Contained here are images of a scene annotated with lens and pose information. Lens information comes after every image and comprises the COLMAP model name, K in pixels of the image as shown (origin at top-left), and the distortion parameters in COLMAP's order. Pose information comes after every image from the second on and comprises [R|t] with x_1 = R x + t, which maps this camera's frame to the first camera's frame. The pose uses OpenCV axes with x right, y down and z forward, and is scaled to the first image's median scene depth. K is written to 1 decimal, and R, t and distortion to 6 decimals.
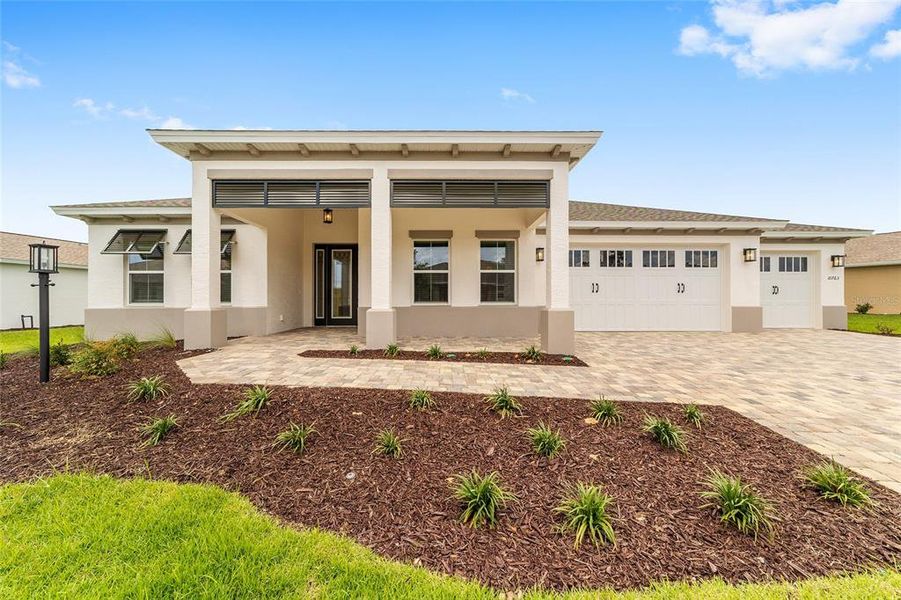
lens RADIAL K [[328.8, 0, 451.4], [0, 328.8, 300.0], [0, 0, 1]] dist [0.001642, 0.001902]
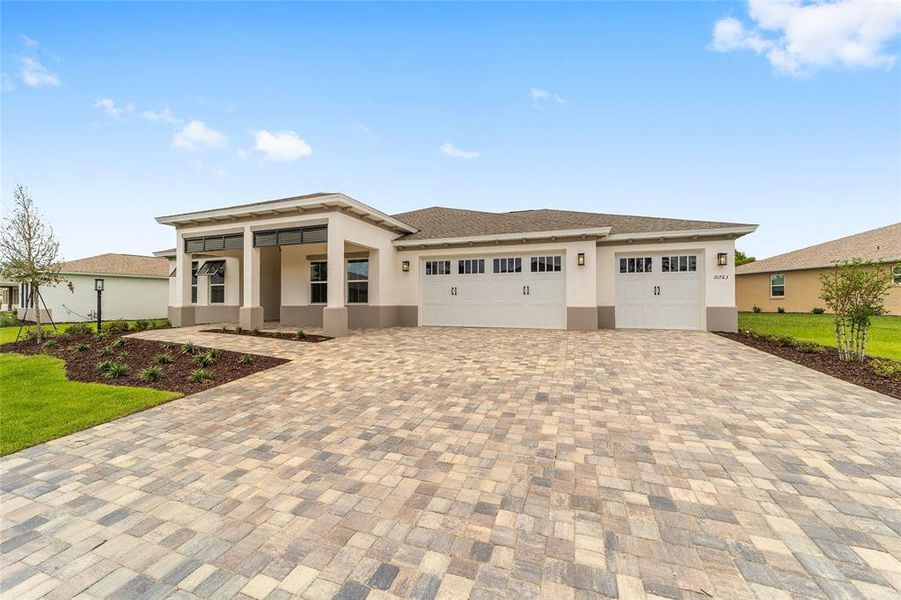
lens RADIAL K [[328.8, 0, 450.3], [0, 328.8, 300.4], [0, 0, 1]] dist [0.001642, 0.001902]
pose [[0.936525, -0.001066, -0.350599, 0.998837], [0.002892, 0.999985, 0.004685, -0.009808], [0.350589, -0.005401, 0.936514, -0.177652]]
